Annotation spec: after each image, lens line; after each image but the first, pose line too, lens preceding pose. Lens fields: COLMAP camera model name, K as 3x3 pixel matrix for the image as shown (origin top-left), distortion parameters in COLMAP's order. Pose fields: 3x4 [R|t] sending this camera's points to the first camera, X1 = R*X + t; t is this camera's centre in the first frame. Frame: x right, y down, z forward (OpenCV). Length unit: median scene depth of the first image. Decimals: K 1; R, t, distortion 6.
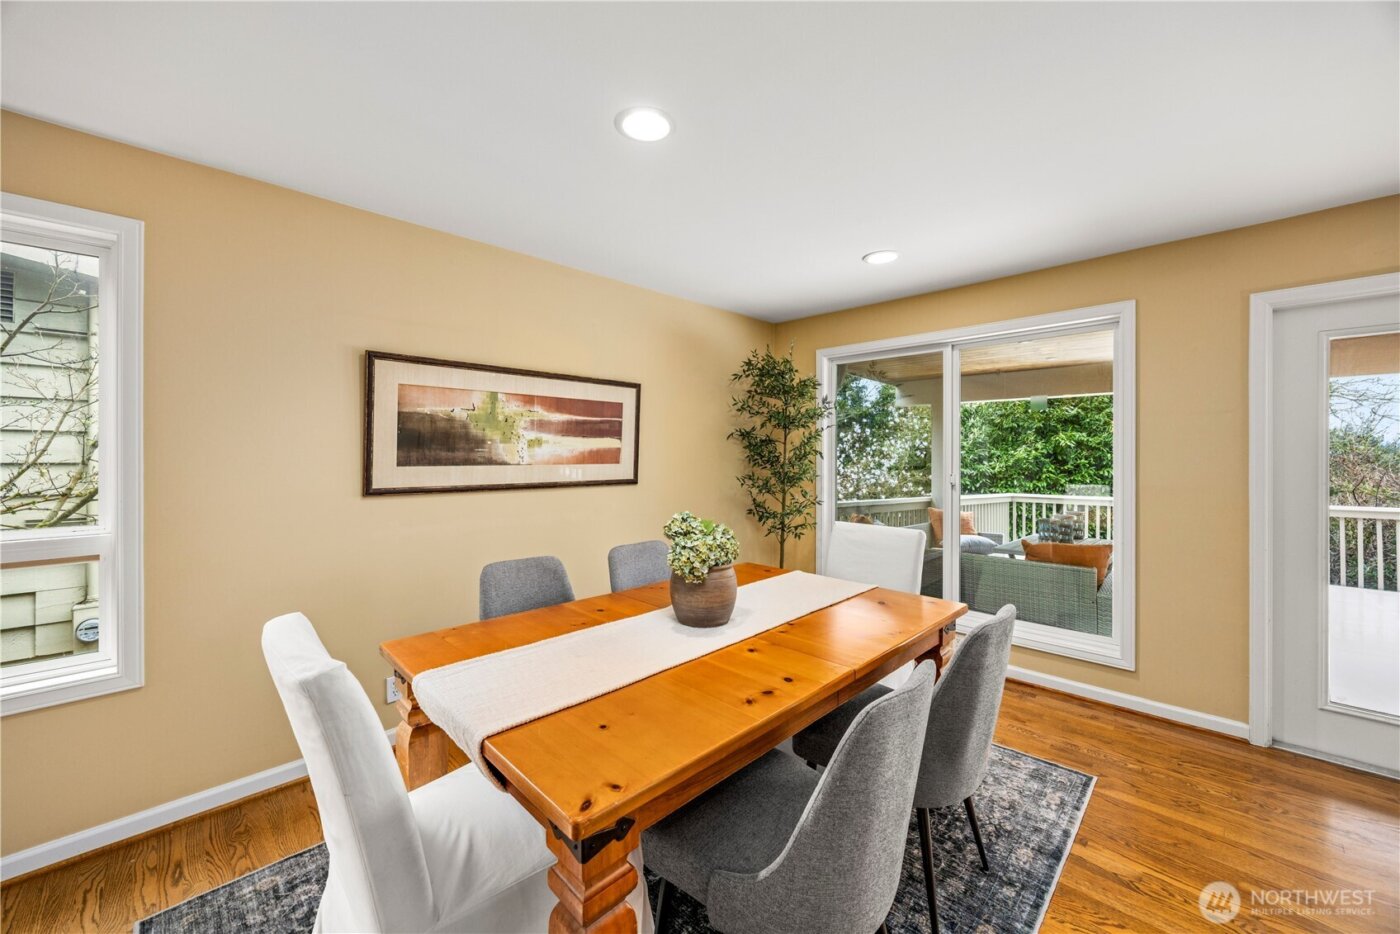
lens RADIAL K [[536.9, 0, 702.0], [0, 536.9, 454.4], [0, 0, 1]] dist [-0.000250, 0.000041]
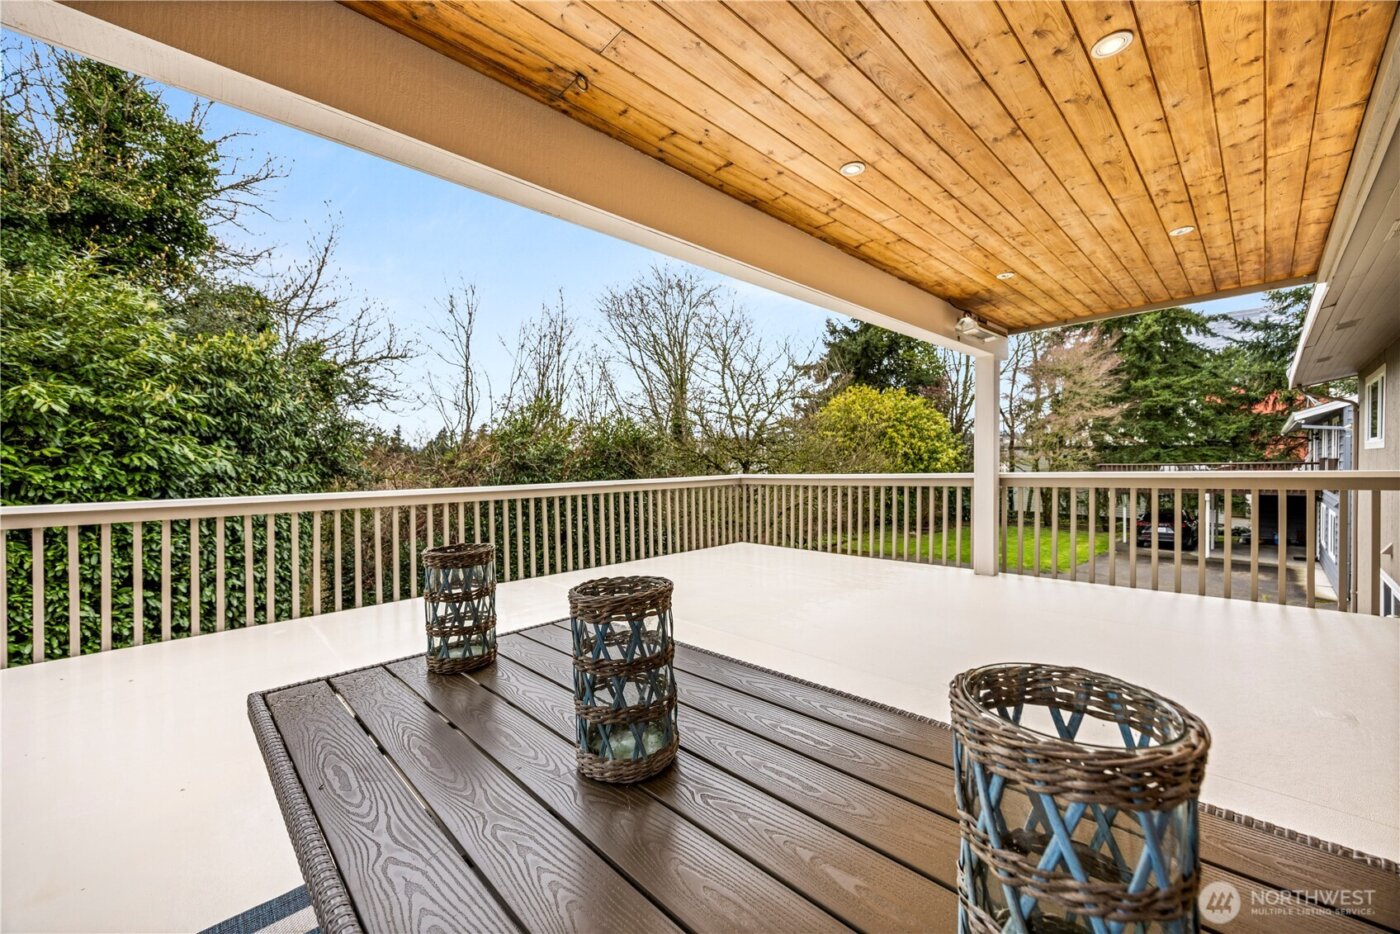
lens RADIAL K [[530.6, 0, 706.0], [0, 530.6, 462.0], [0, 0, 1]] dist [-0.001059, -0.000183]
pose [[0.021995, -0.010448, 0.999703, 0.809521], [0.001352, 0.999945, 0.010421, 0.125288], [-0.999757, 0.001123, 0.022008, 1.539742]]
